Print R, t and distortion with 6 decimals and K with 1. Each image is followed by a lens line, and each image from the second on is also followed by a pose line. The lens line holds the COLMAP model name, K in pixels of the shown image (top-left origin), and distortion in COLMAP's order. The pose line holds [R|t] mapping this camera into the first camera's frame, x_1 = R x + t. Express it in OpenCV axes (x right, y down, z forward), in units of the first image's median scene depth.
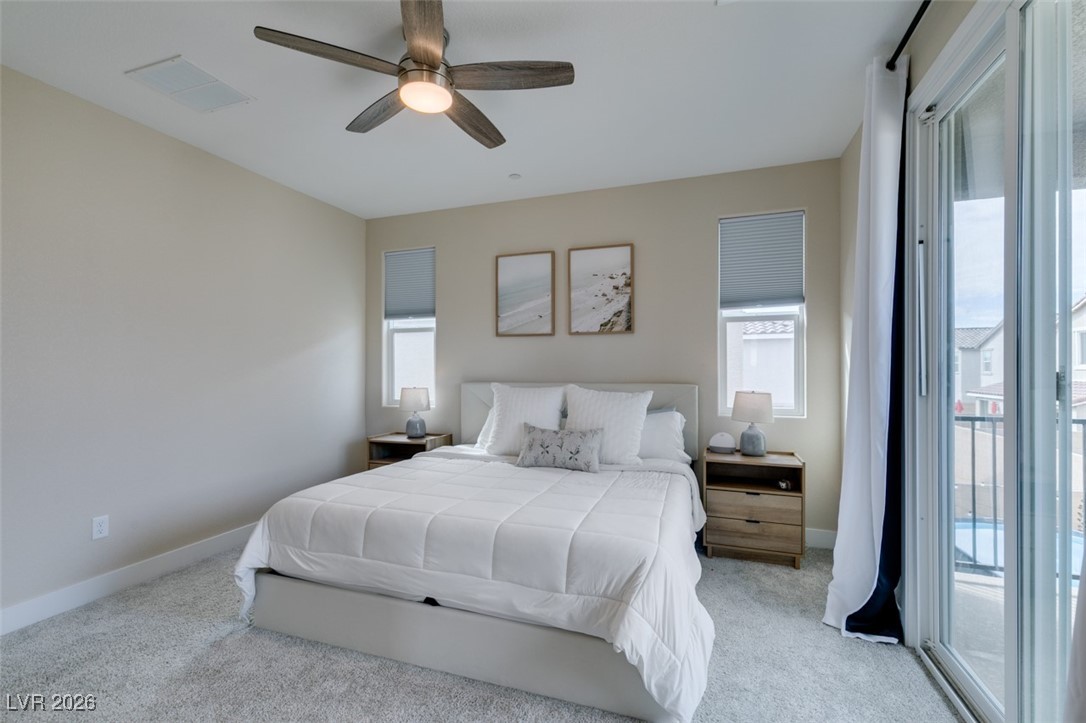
lens RADIAL K [[483.4, 0, 543.2], [0, 483.4, 369.2], [0, 0, 1]] dist [0.006677, -0.001563]
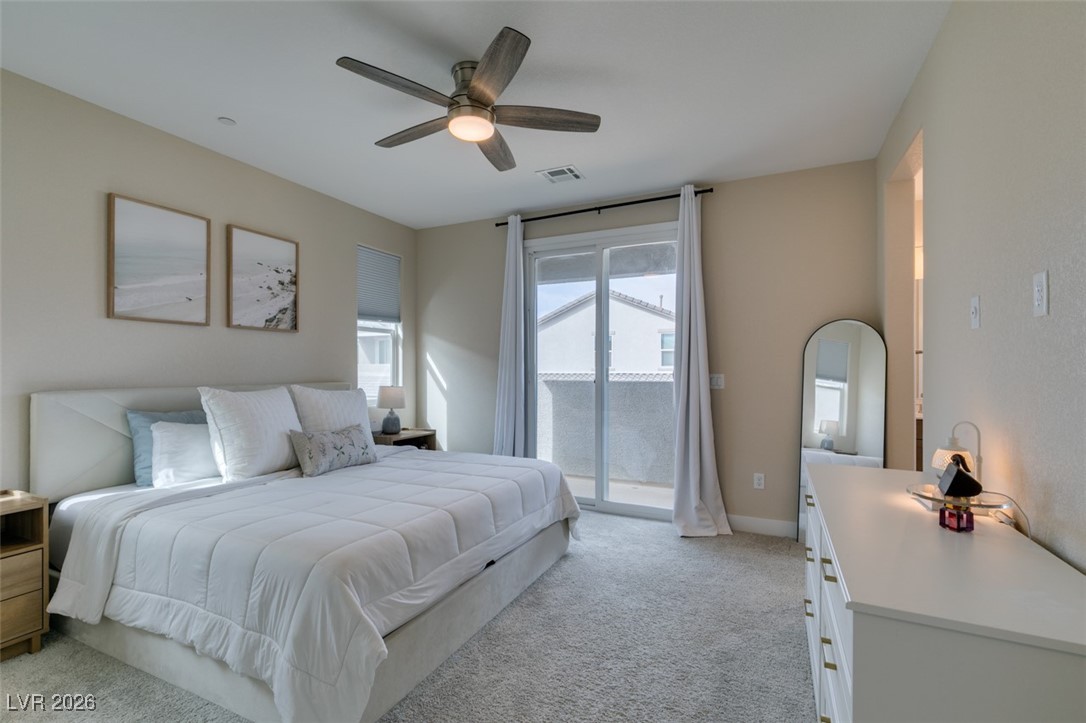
lens RADIAL K [[483.4, 0, 542.8], [0, 483.4, 365.4], [0, 0, 1]] dist [0.006677, -0.001563]
pose [[0.107127, 0.010094, 0.994194, -0.737585], [0.002315, 0.999943, -0.010402, 0.003832], [-0.994243, 0.003416, 0.107098, 0.390030]]
